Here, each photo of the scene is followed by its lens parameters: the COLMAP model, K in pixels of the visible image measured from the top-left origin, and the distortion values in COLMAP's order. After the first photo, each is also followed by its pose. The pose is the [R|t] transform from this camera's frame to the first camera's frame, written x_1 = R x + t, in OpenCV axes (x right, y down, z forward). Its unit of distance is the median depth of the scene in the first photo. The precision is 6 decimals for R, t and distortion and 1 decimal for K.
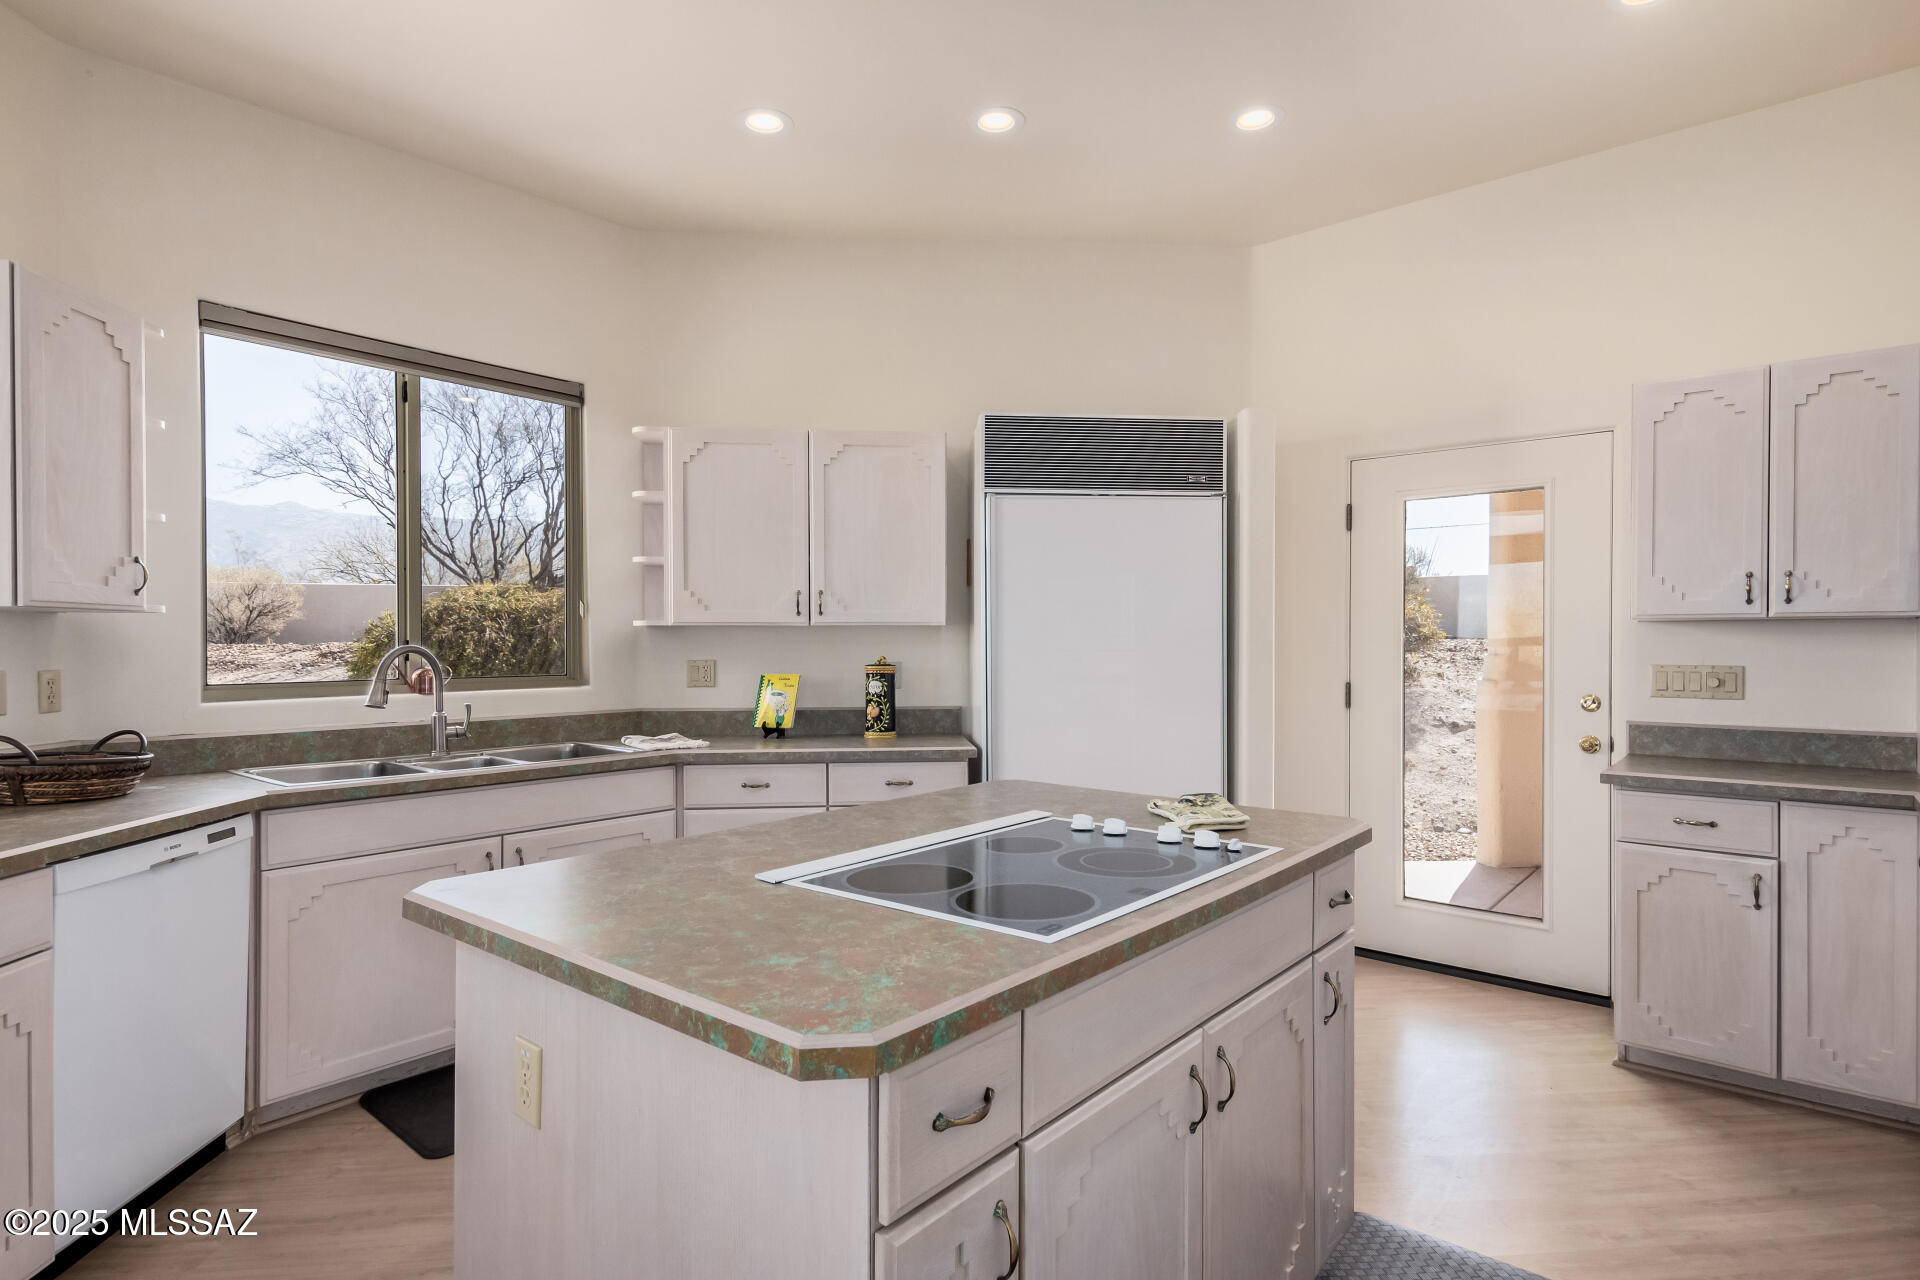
lens RADIAL K [[964.4, 0, 967.1], [0, 964.4, 646.9], [0, 0, 1]] dist [0.000820, -0.000168]
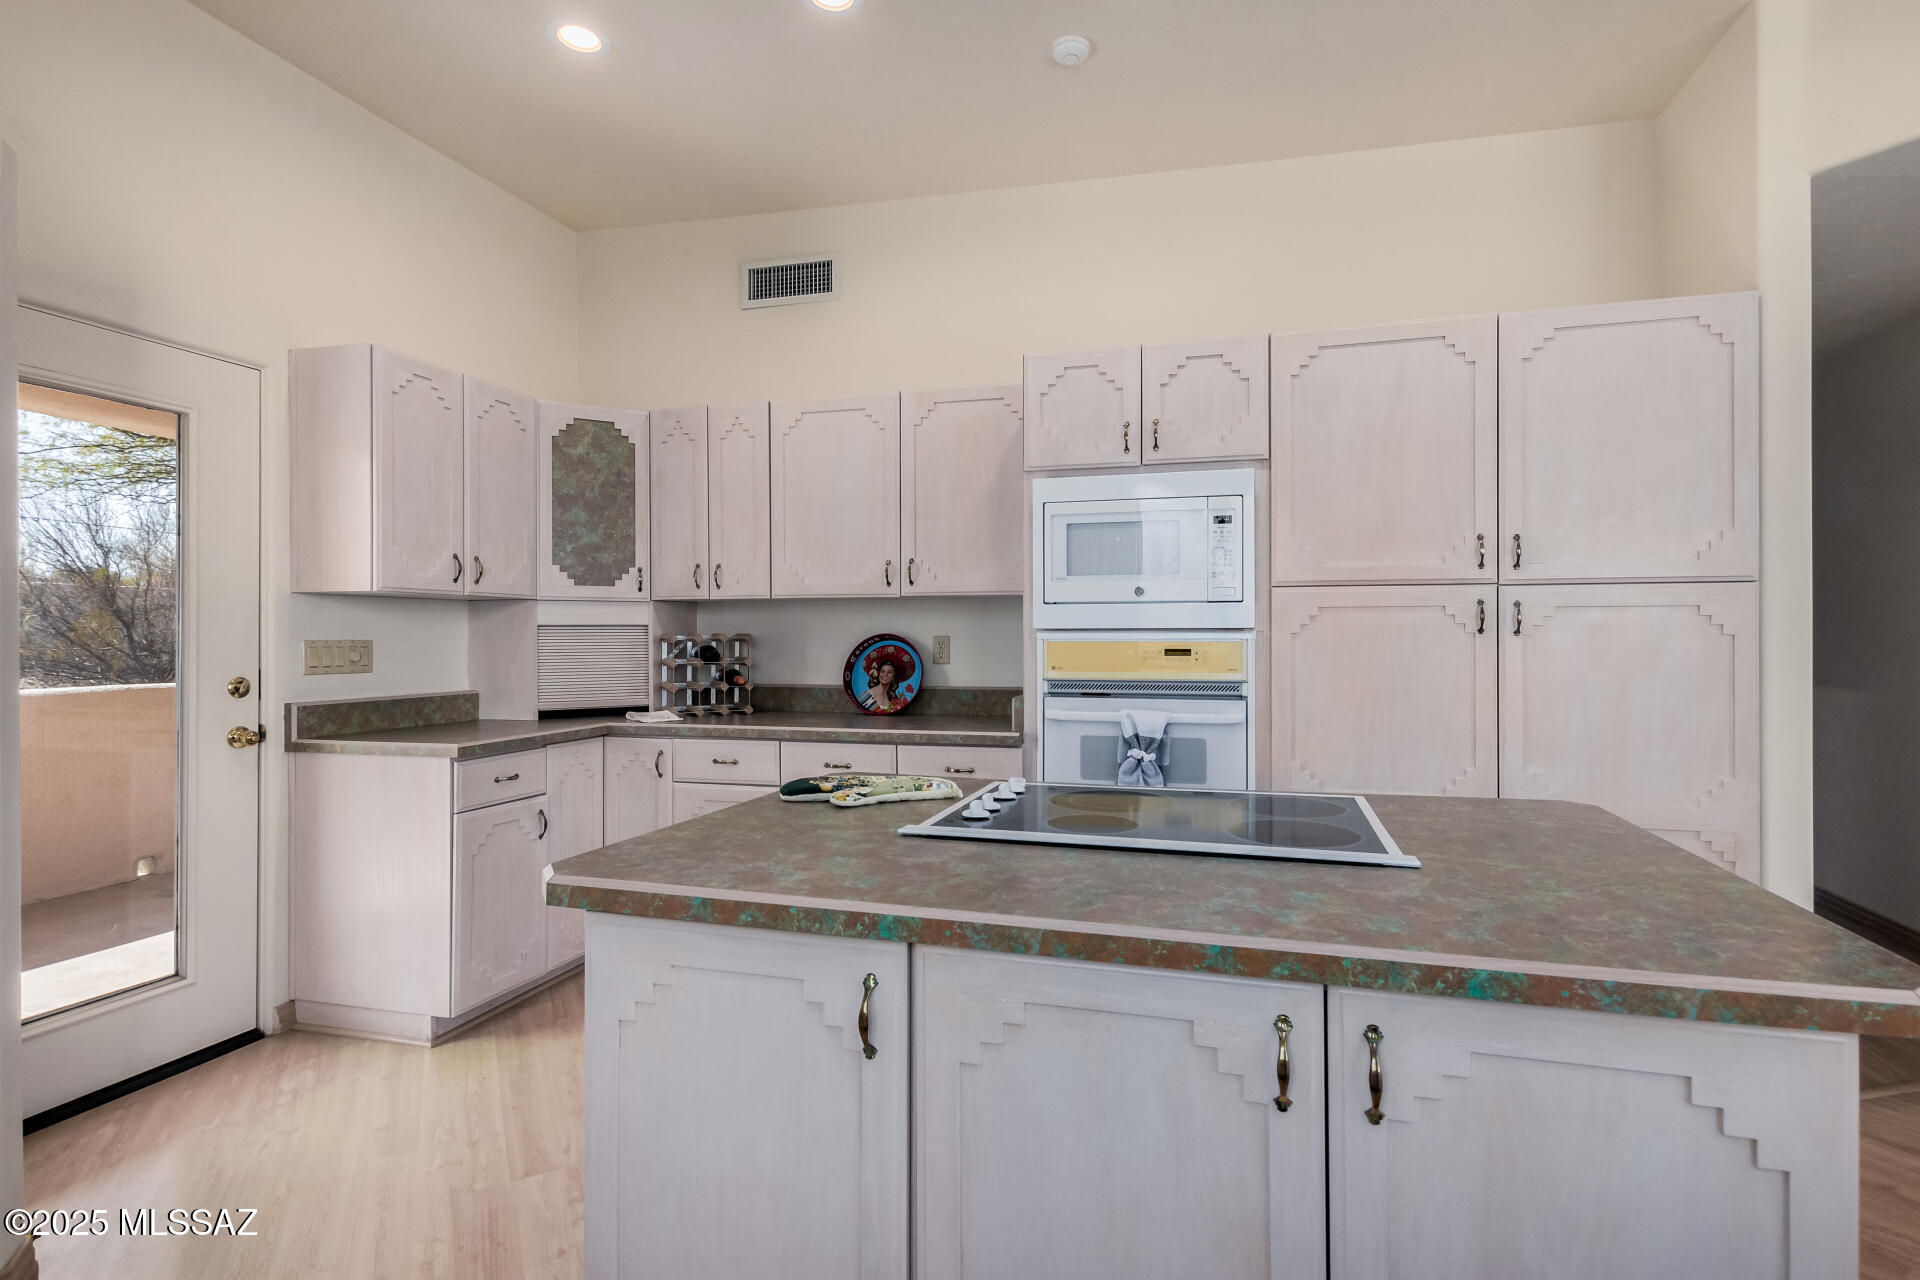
lens RADIAL K [[934.6, 0, 975.2], [0, 934.6, 636.2], [0, 0, 1]] dist [0.013108, -0.001199]
pose [[-0.398843, -0.000381, 0.917019, -0.370642], [0.004963, 0.999984, 0.002574, 0.015586], [-0.917006, 0.005578, -0.398835, 0.770416]]
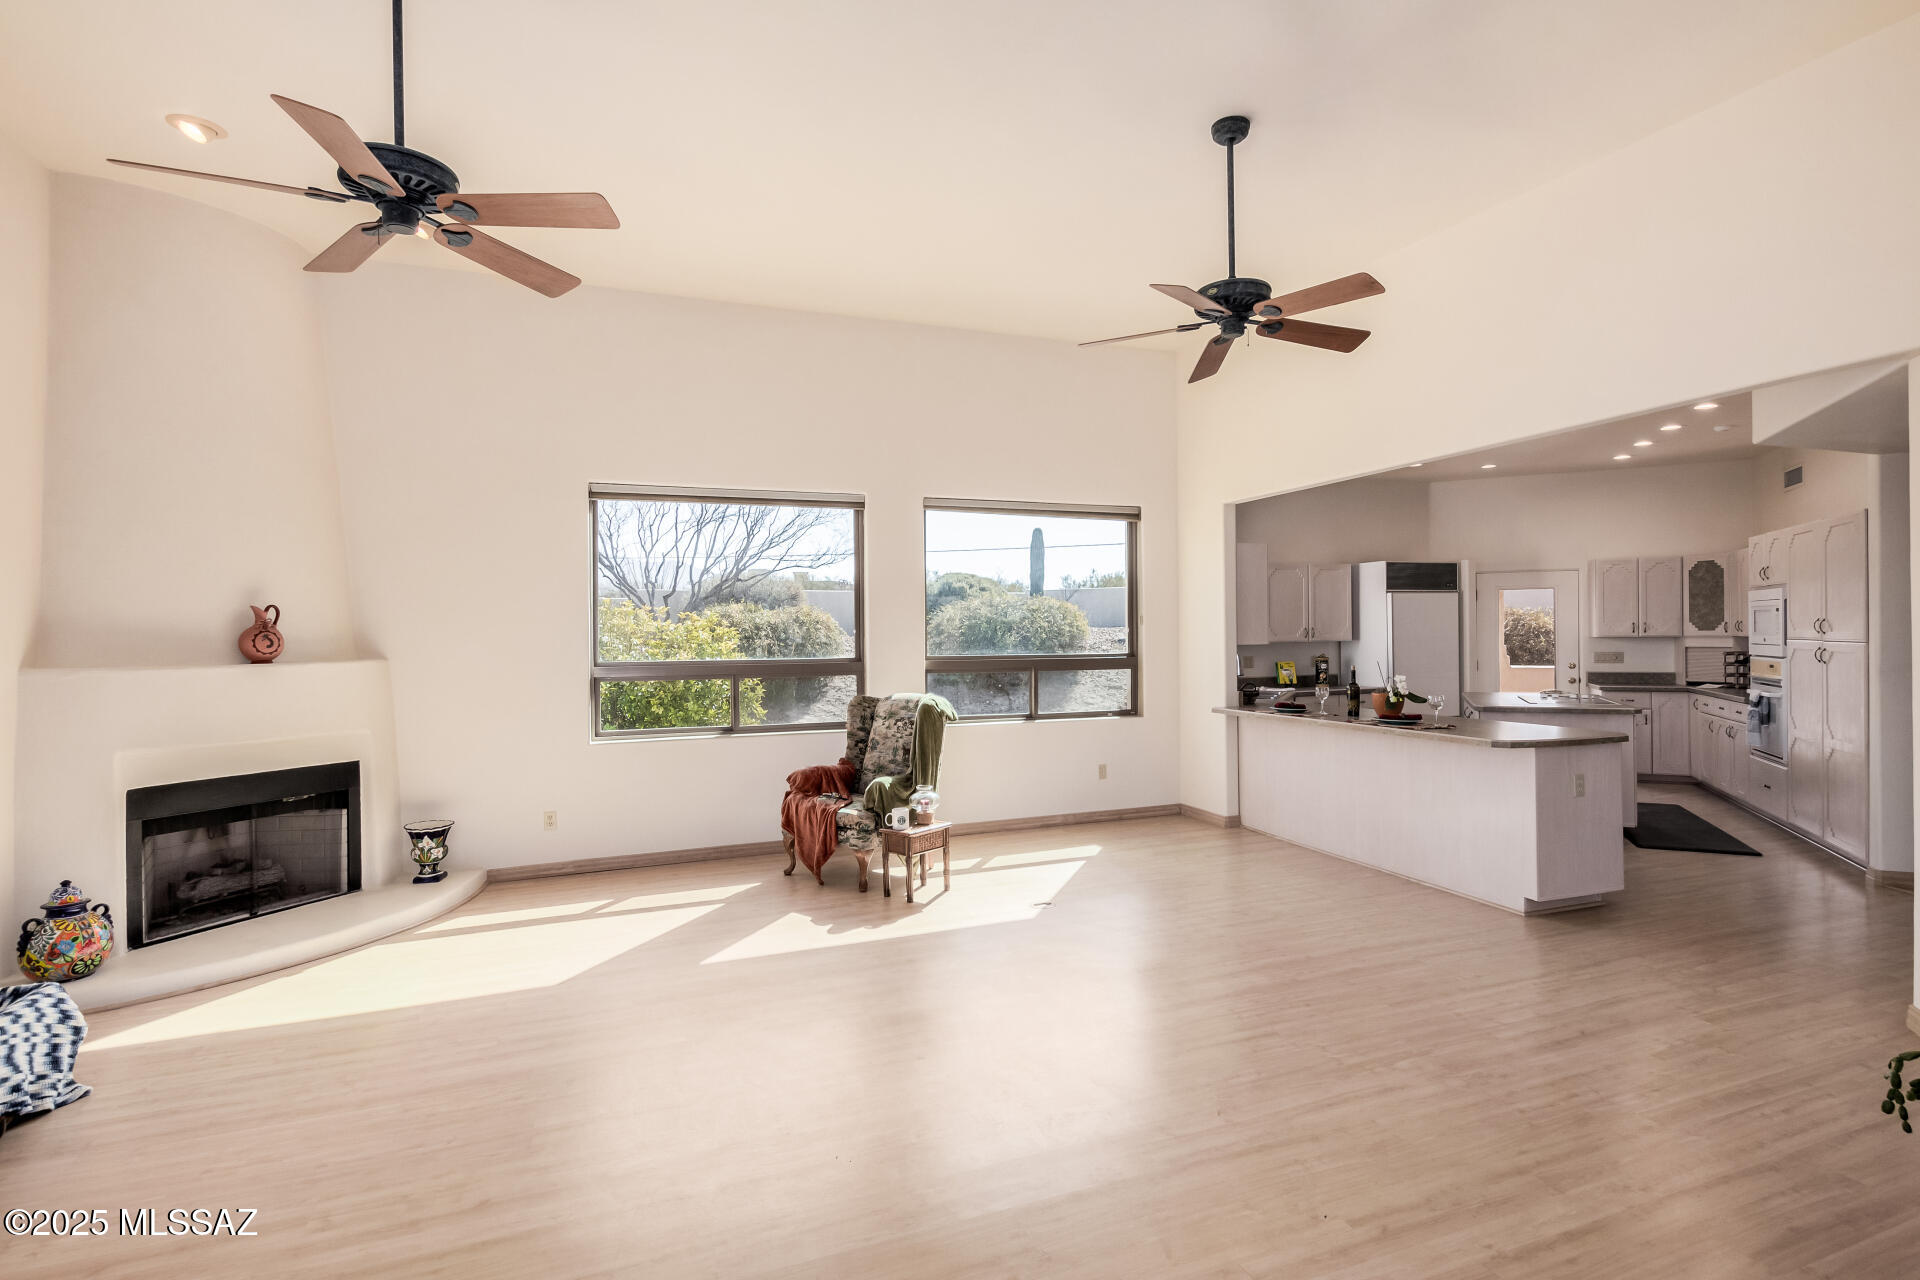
lens RADIAL K [[934.6, 0, 975.2], [0, 934.6, 636.2], [0, 0, 1]] dist [0.013108, -0.001199]
pose [[0.964728, -0.013040, 0.262925, -1.828816], [0.013499, 0.999909, 0.000060, -0.054138], [-0.262902, 0.003491, 0.964816, -1.238784]]
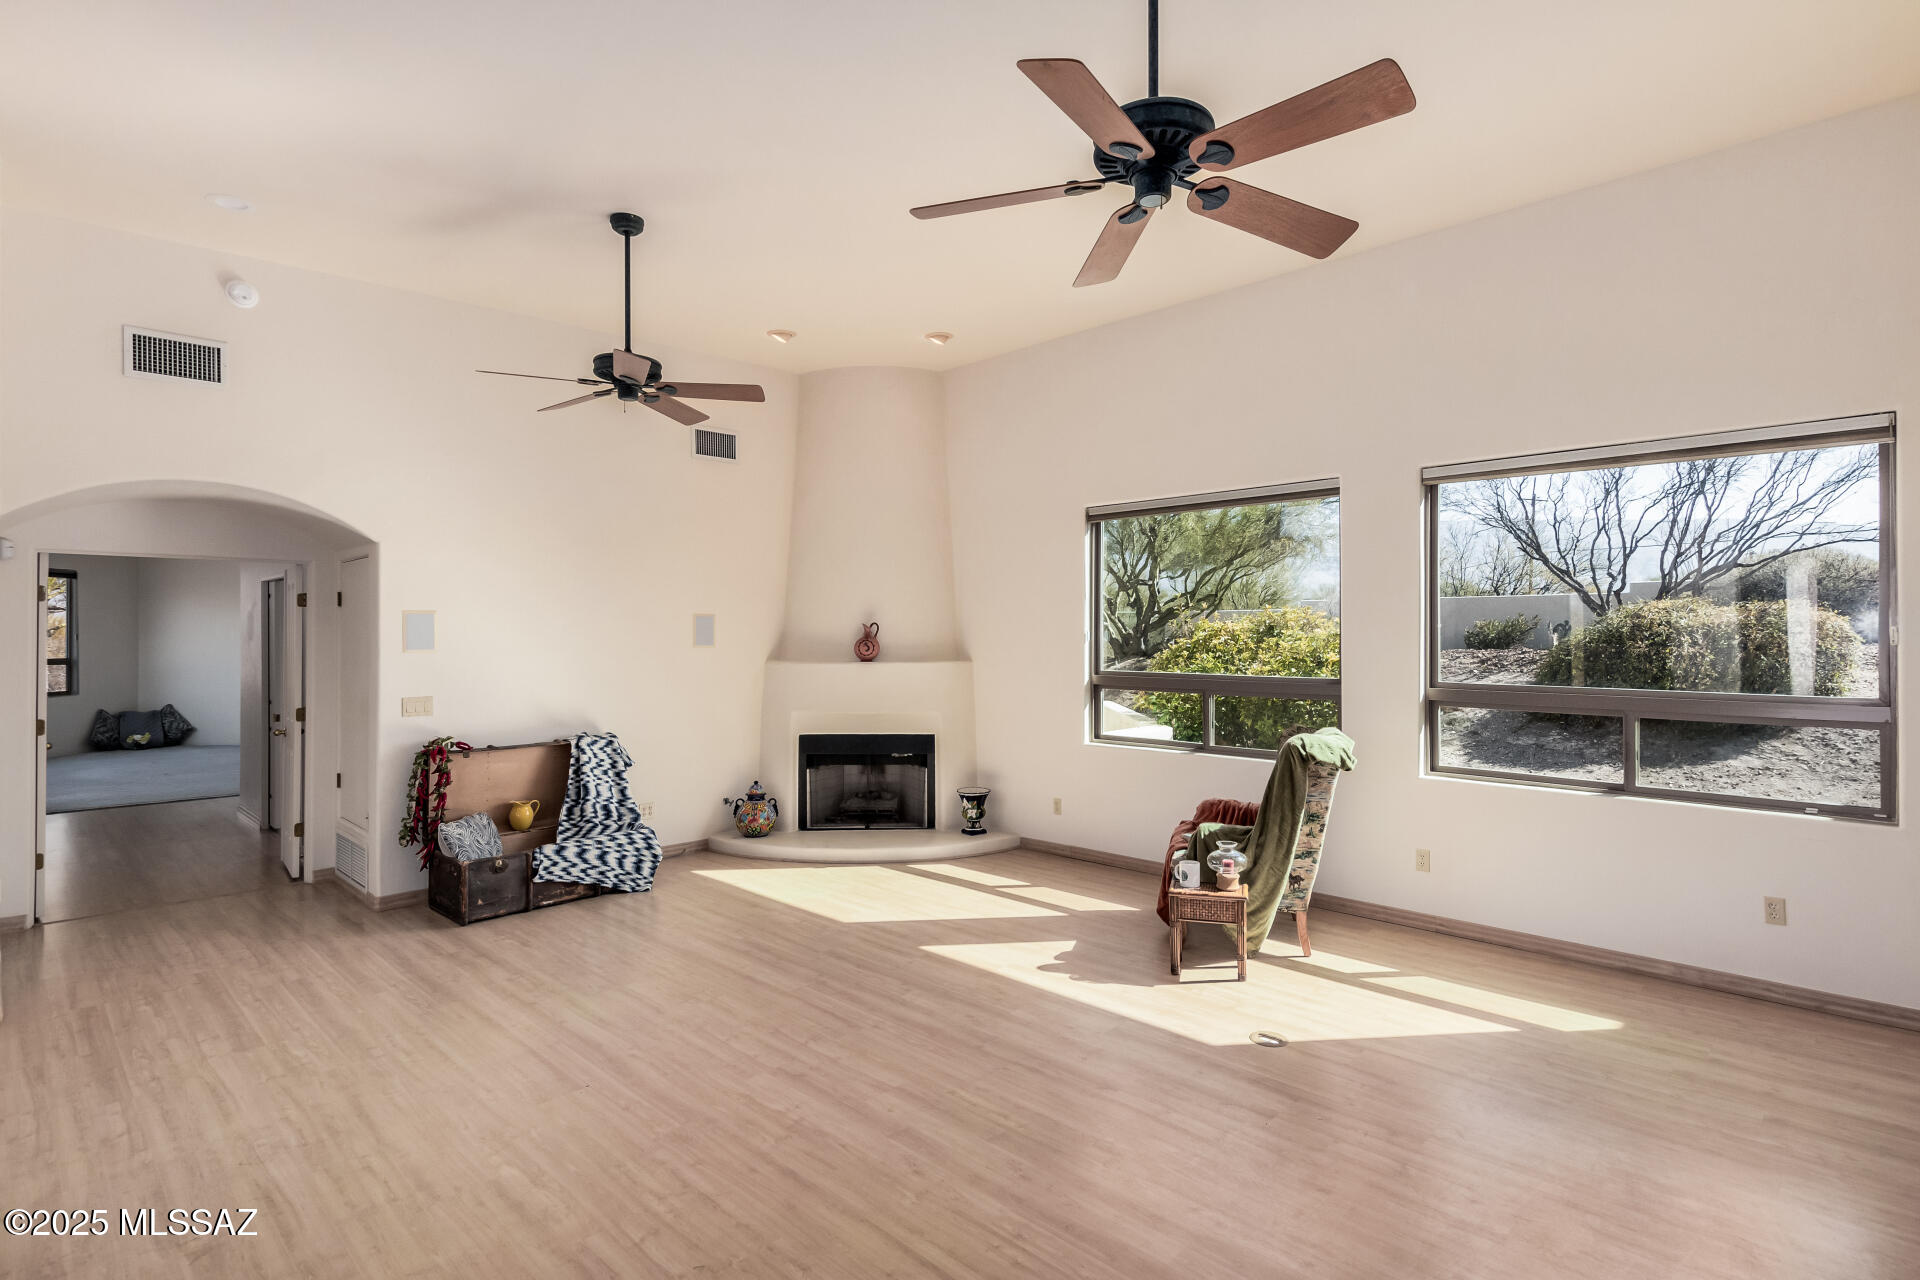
lens RADIAL K [[931.5, 0, 982.7], [0, 931.5, 628.3], [0, 0, 1]] dist [0.015292, -0.000303]
pose [[0.651529, -0.006615, -0.758595, -0.726623], [-0.001363, 0.999950, -0.009891, -0.082183], [0.758623, 0.007478, 0.651488, -0.767847]]
